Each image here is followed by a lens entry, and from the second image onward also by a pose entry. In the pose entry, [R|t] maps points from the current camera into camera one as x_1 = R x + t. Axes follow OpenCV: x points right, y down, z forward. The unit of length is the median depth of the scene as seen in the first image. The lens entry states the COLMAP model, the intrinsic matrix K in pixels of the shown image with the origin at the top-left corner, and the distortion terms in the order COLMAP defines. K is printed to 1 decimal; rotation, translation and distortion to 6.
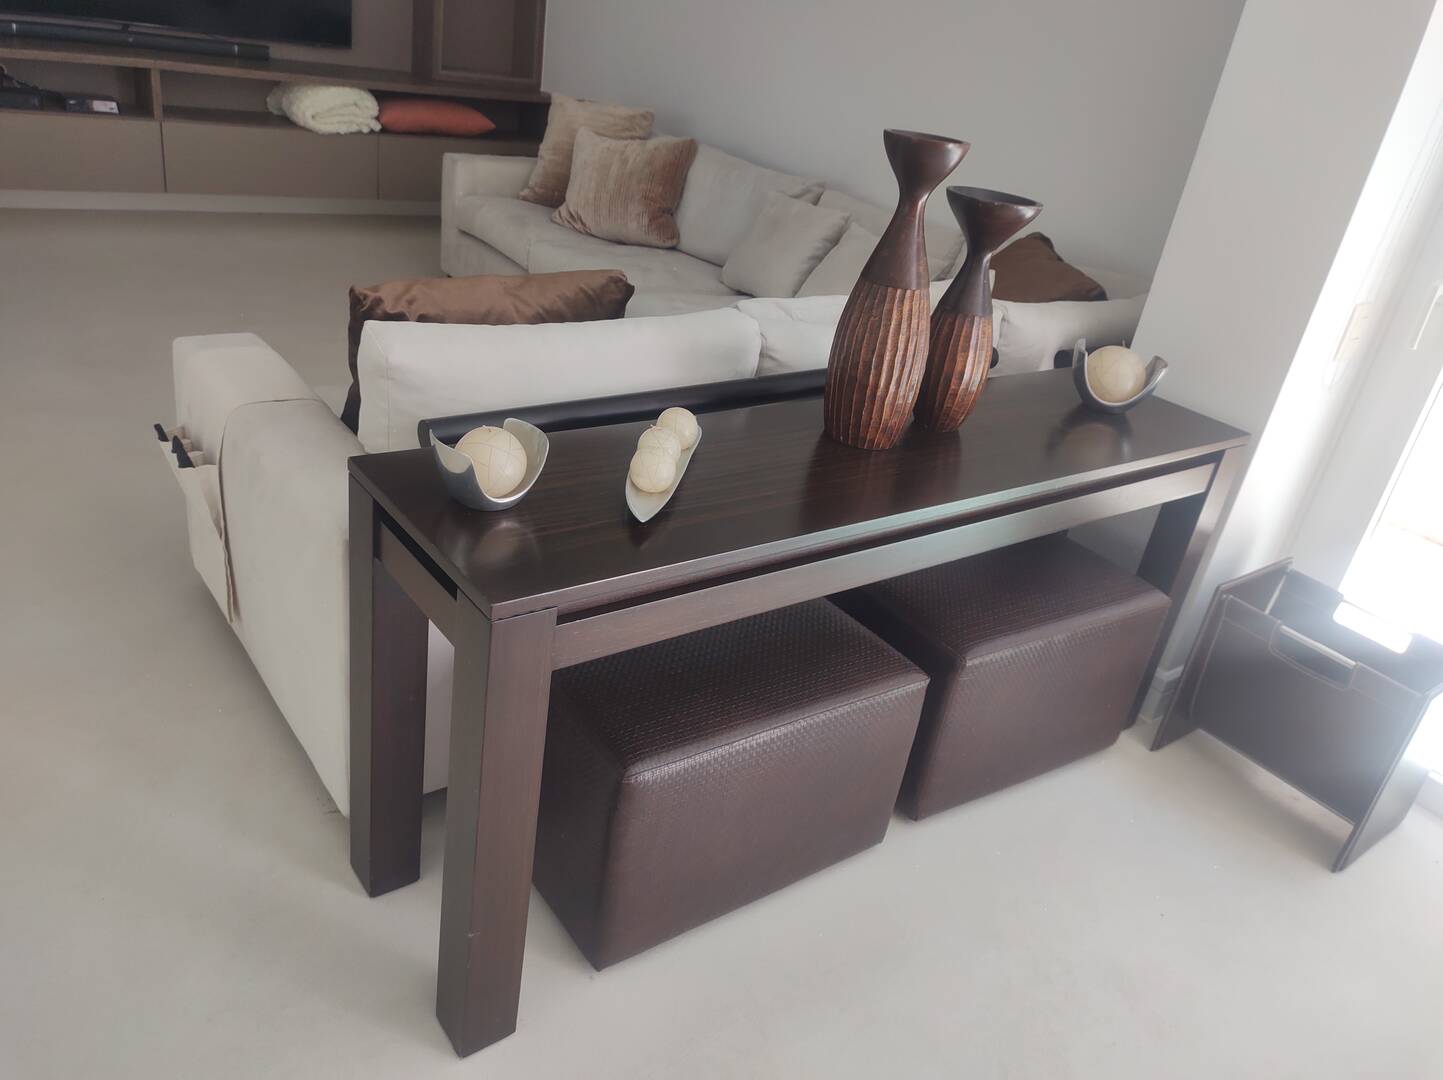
lens RADIAL K [[1065.9, 0, 721.5], [0, 1065.9, 540.0], [0, 0, 1]] dist [0.006200, 0.002945]
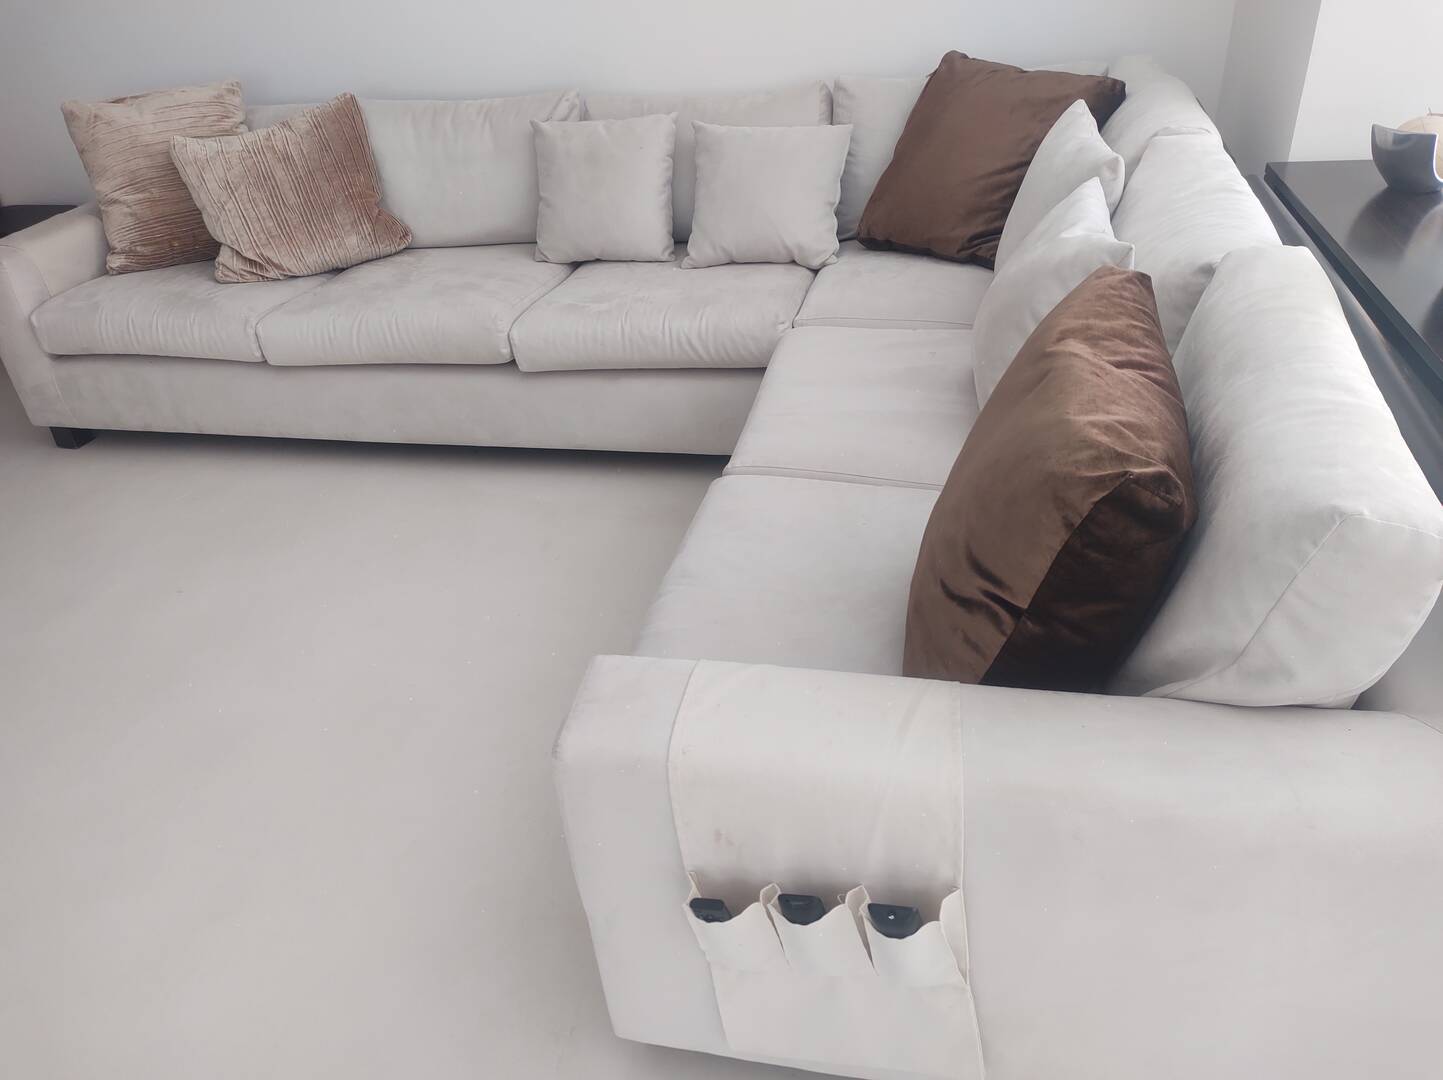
lens RADIAL K [[1065.9, 0, 721.5], [0, 1065.9, 540.0], [0, 0, 1]] dist [0.006200, 0.002945]
pose [[0.732869, -0.517436, 0.441773, -0.322631], [0.457369, 0.855389, 0.243151, -0.186054], [-0.503703, 0.023856, 0.863548, 0.269469]]
